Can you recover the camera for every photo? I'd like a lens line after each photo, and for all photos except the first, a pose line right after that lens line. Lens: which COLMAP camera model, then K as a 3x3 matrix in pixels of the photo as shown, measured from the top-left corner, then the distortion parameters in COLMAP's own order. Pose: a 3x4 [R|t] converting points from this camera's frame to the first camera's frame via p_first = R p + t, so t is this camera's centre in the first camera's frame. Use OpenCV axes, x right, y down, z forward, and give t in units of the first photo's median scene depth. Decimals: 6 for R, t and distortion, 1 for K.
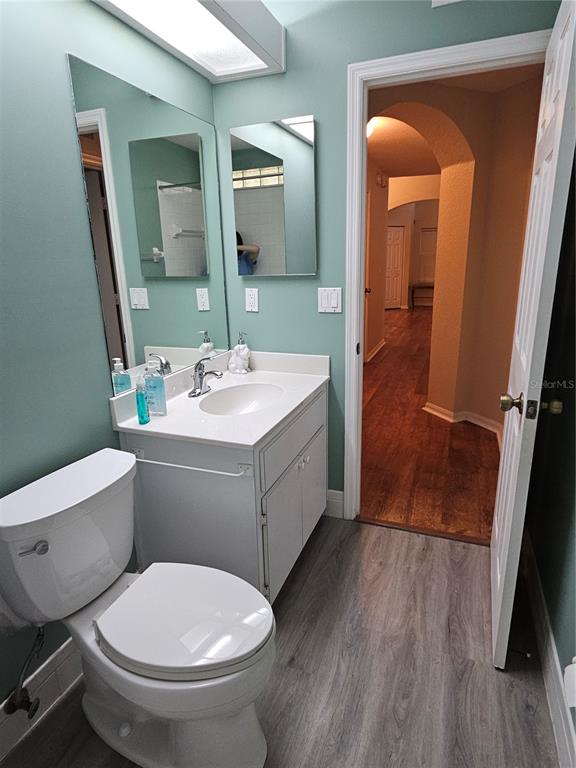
lens RADIAL K [[455.2, 0, 289.9], [0, 455.2, 384.4], [0, 0, 1]] dist [0.001935, 0.001124]
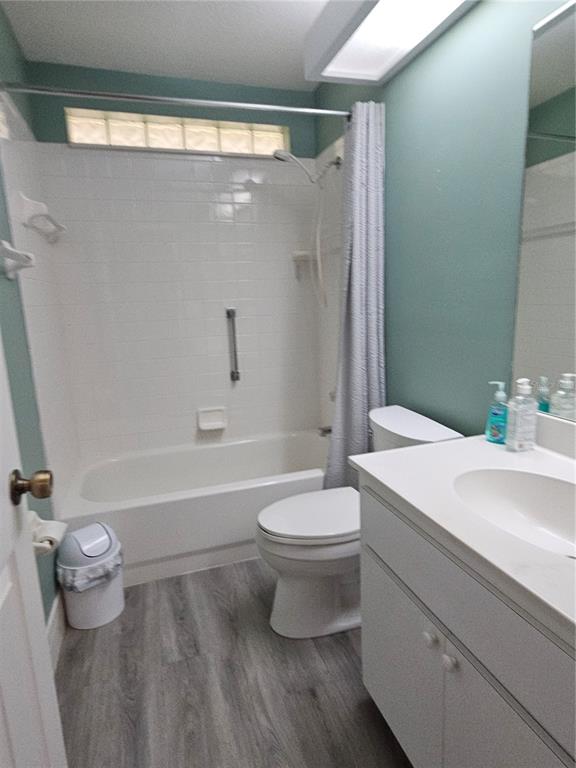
lens RADIAL K [[455.2, 0, 290.0], [0, 455.2, 384.3], [0, 0, 1]] dist [0.001935, 0.001124]
pose [[-0.779011, 0.165938, -0.604654, 0.551022], [-0.119641, 0.907288, 0.403132, -0.361116], [0.615490, 0.386385, -0.686934, 1.522441]]
